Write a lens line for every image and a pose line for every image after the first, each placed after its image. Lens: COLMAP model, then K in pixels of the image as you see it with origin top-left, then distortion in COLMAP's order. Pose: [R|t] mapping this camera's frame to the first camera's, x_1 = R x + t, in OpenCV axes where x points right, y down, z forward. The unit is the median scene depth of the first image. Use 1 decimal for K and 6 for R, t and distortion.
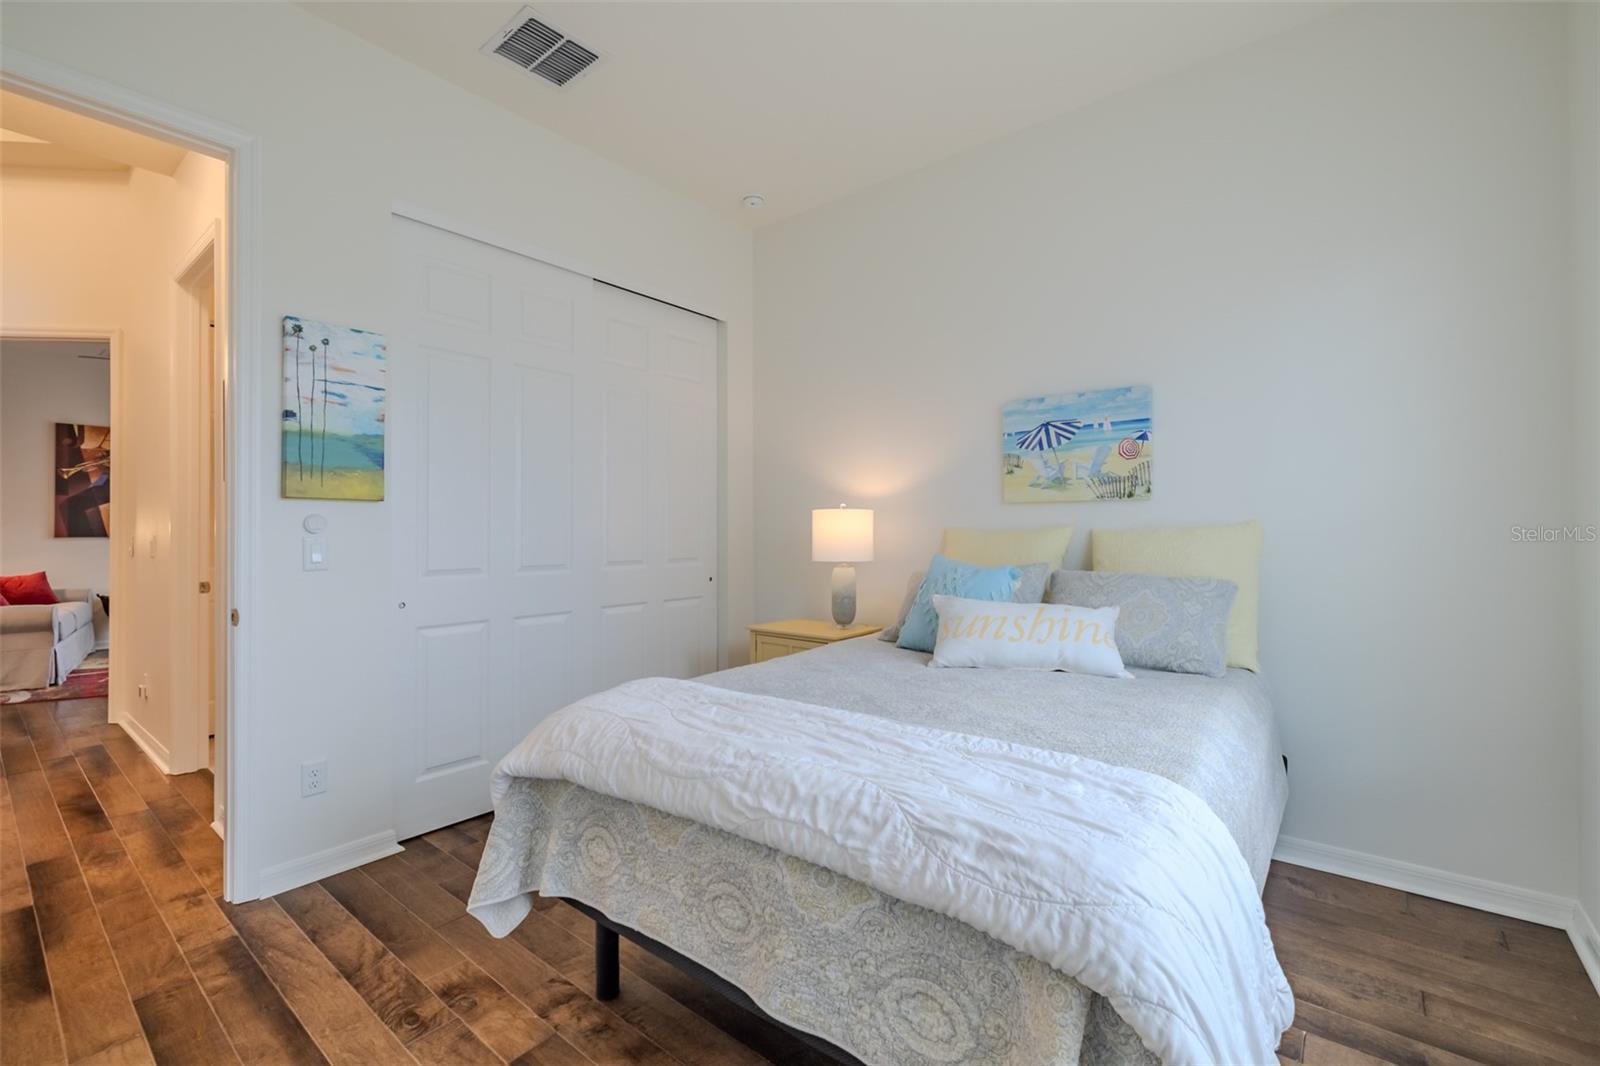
lens RADIAL K [[696.0, 0, 803.6], [0, 696.0, 534.1], [0, 0, 1]] dist [-0.000695, 0.000011]
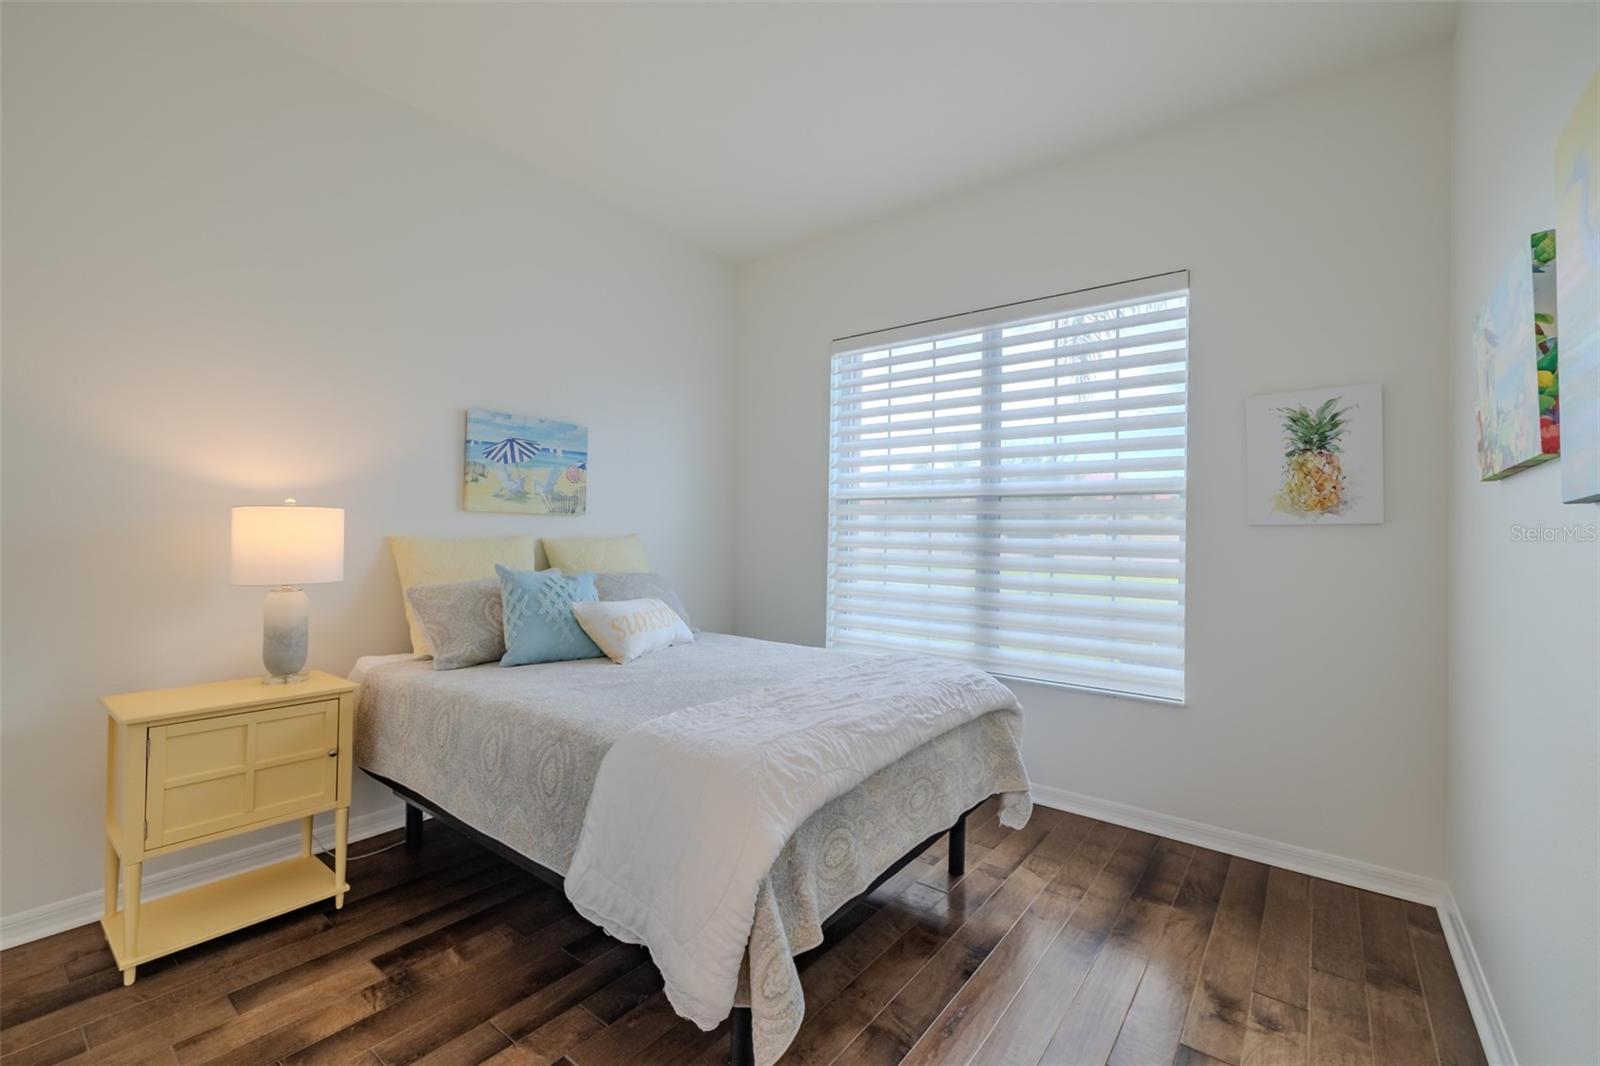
lens RADIAL K [[679.0, 0, 805.0], [0, 679.0, 530.5], [0, 0, 1]] dist [-0.002208, -0.000142]
pose [[-0.029993, 0.013051, 0.999465, -0.728043], [-0.007538, 0.999883, -0.013282, -0.008621], [-0.999522, -0.007932, -0.029891, 0.596628]]
